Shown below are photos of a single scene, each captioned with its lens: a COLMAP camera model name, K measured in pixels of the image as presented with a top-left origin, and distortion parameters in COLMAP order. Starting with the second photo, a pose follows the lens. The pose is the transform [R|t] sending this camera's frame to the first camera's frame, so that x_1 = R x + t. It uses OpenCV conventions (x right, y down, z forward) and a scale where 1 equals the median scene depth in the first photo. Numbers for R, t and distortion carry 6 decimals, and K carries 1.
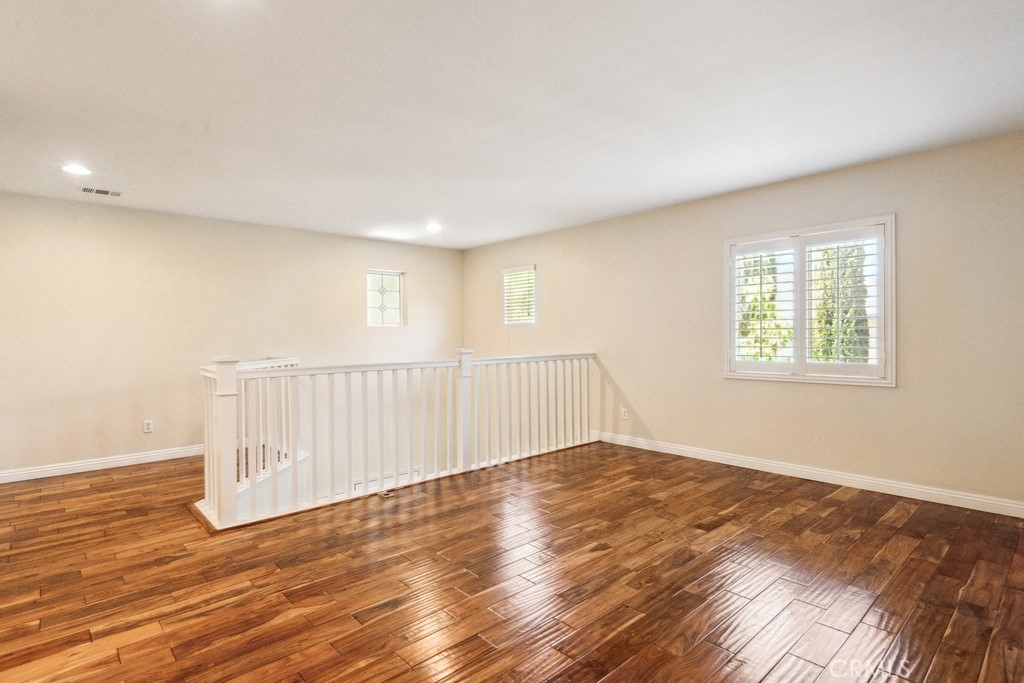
lens RADIAL K [[514.8, 0, 512.0], [0, 514.8, 341.5], [0, 0, 1]] dist [0.000292, 0.000030]
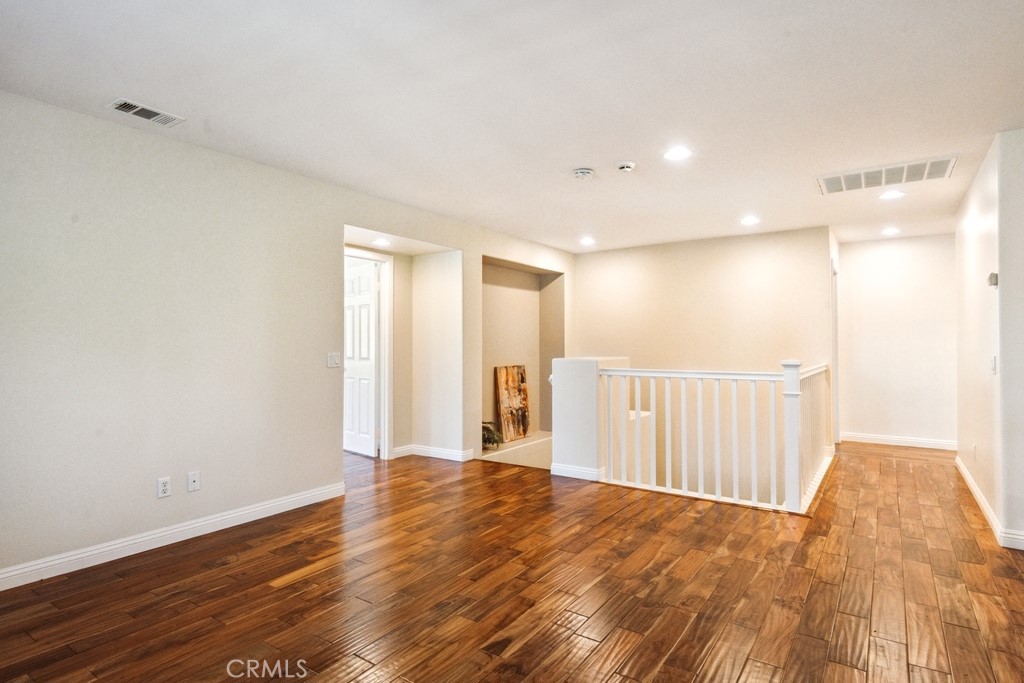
lens RADIAL K [[504.1, 0, 512.0], [0, 504.1, 341.5], [0, 0, 1]] dist [0.001427, 0.000074]
pose [[-0.976257, 0.008745, -0.216440, 0.332673], [0.009111, 0.999958, -0.000695, -0.019748], [0.216425, -0.002651, -0.976296, 1.880860]]
